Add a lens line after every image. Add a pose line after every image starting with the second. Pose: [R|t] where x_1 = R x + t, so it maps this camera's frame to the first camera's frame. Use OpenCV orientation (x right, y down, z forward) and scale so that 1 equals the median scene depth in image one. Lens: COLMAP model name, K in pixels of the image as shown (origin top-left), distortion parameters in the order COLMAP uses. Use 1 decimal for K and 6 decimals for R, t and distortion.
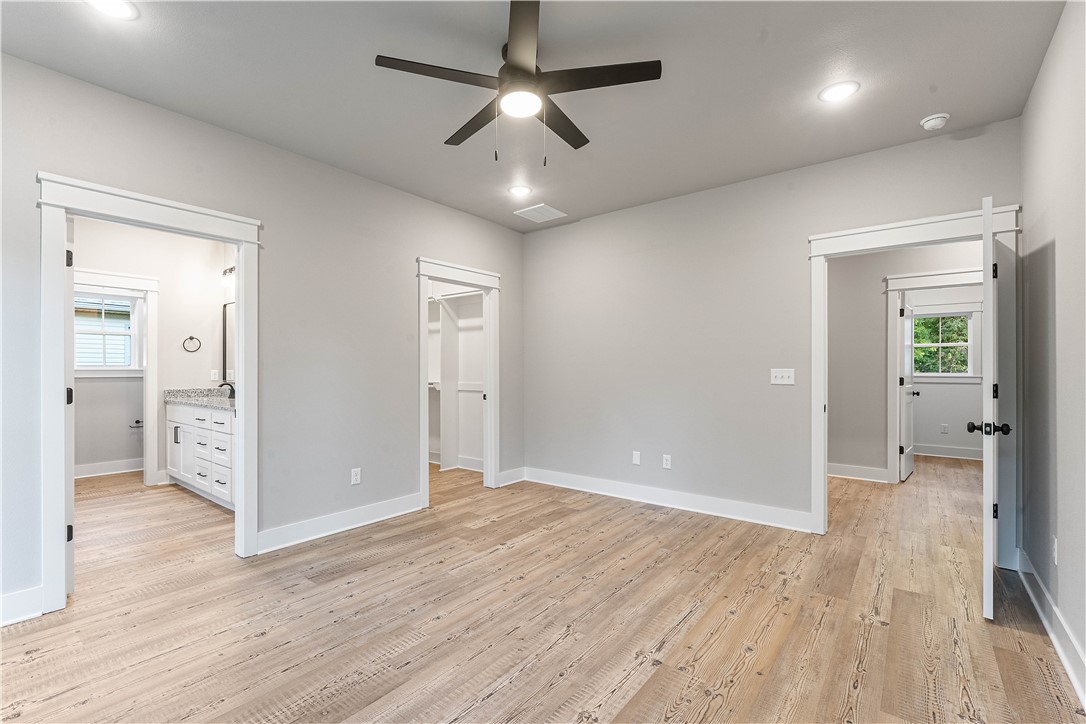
lens RADIAL K [[465.3, 0, 559.7], [0, 465.3, 368.7], [0, 0, 1]] dist [-0.009004, 0.000259]
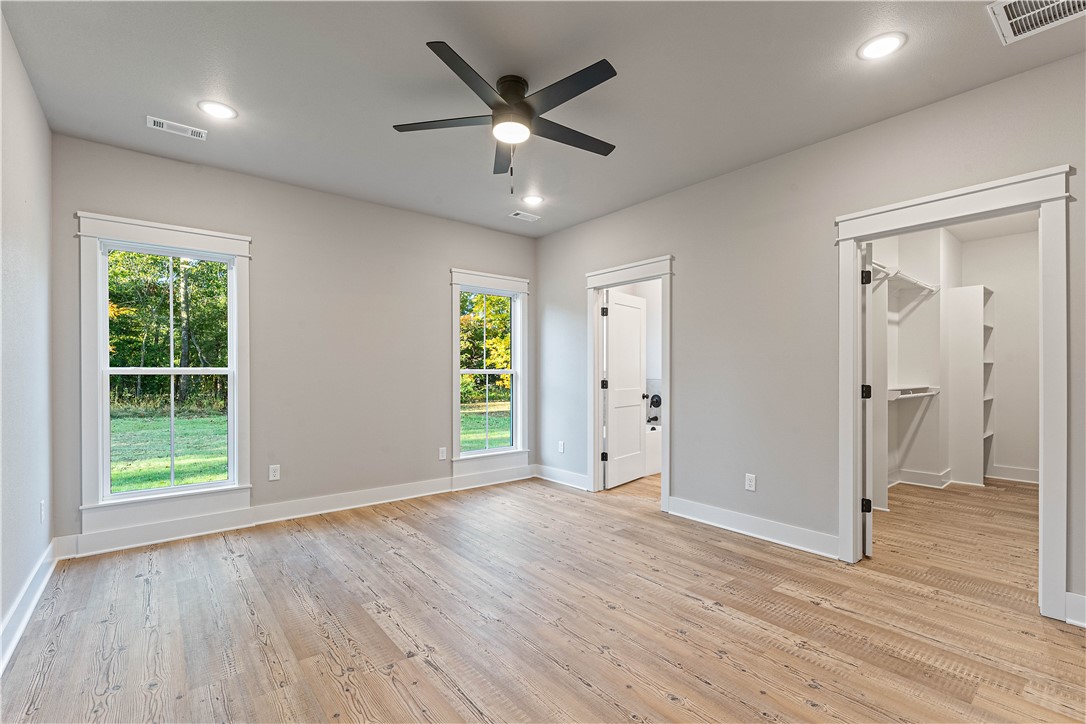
lens RADIAL K [[465.3, 0, 517.8], [0, 465.3, 369.7], [0, 0, 1]] dist [-0.009004, 0.000259]
pose [[-0.252294, -0.003873, -0.967643, 0.657644], [0.001931, 0.999988, -0.004506, 0.006887], [0.967649, -0.003005, -0.252284, 0.858098]]
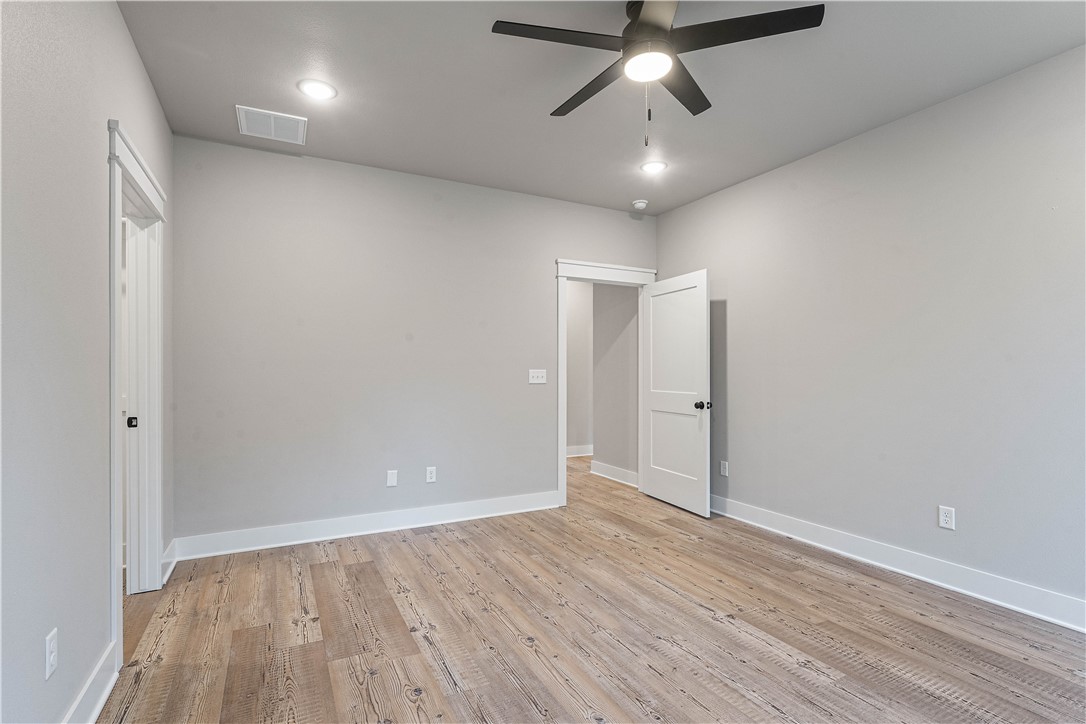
lens RADIAL K [[507.4, 0, 511.6], [0, 507.4, 371.6], [0, 0, 1]] dist [-0.010919, 0.000143]
pose [[0.450126, -0.001889, 0.892963, -0.695578], [-0.002183, 0.999992, 0.003217, 0.000374], [-0.892962, -0.003398, 0.450119, 0.531041]]
